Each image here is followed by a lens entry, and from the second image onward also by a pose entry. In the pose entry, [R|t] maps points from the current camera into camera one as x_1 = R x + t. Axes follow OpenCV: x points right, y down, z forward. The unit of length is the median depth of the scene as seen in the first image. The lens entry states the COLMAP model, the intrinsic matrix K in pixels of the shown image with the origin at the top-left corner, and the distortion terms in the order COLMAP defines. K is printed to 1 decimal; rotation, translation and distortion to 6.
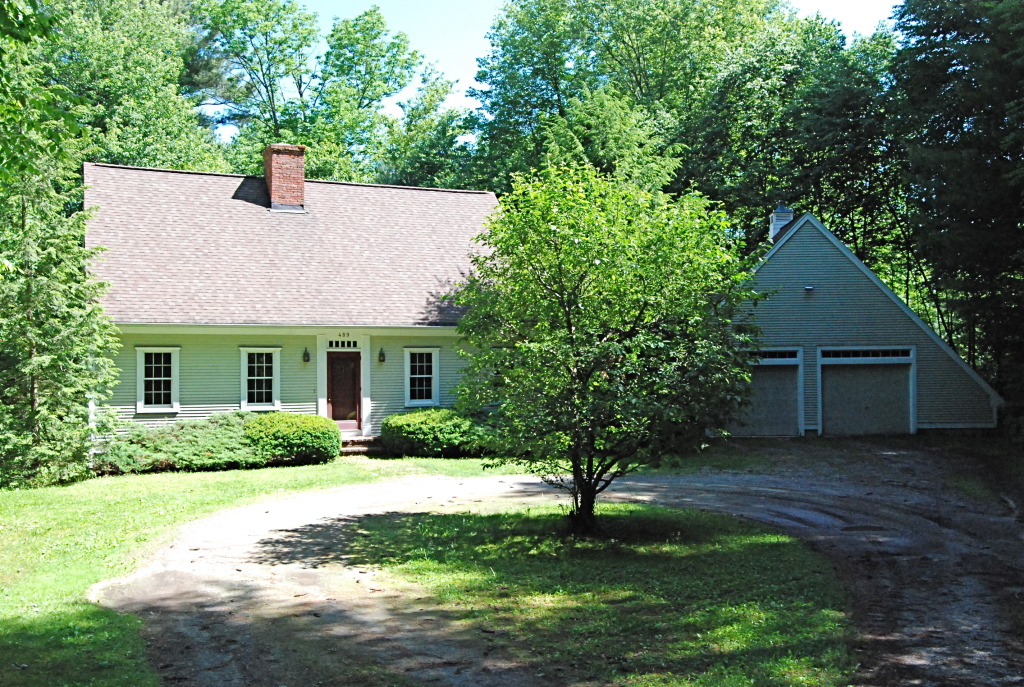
lens RADIAL K [[841.4, 0, 512.0], [0, 841.4, 343.5], [0, 0, 1]] dist [-0.096970, 0.035407]
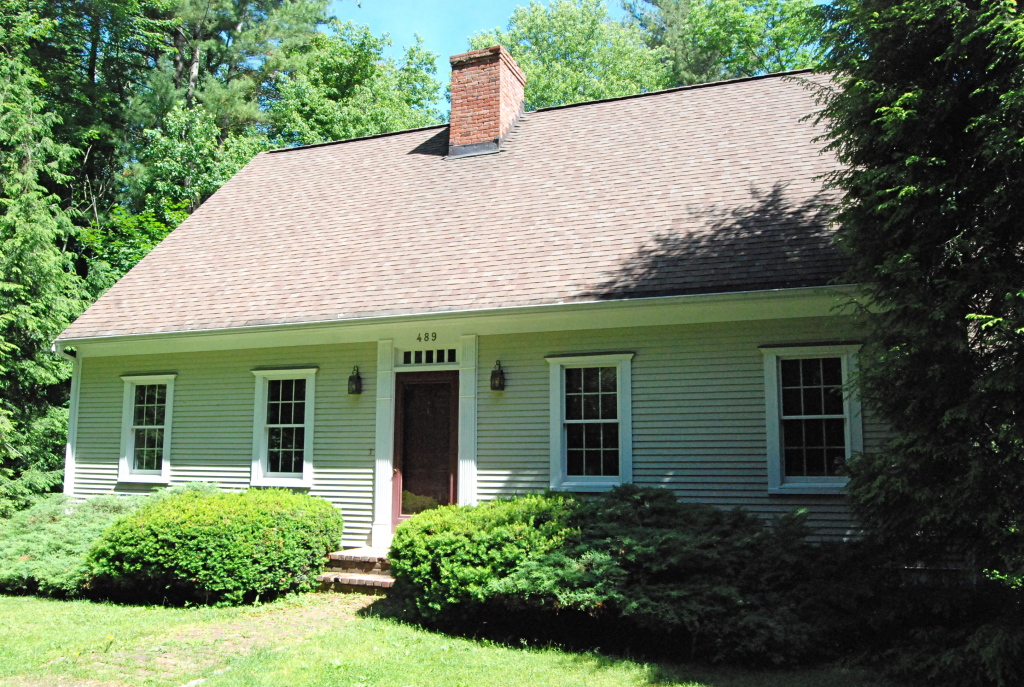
lens RADIAL K [[841.4, 0, 512.0], [0, 841.4, 343.5], [0, 0, 1]] dist [-0.096970, 0.035407]
pose [[0.708155, -0.090441, -0.700240, 0.179179], [0.013104, 0.993275, -0.115037, 0.050699], [0.705935, 0.072288, 0.704578, 0.695581]]
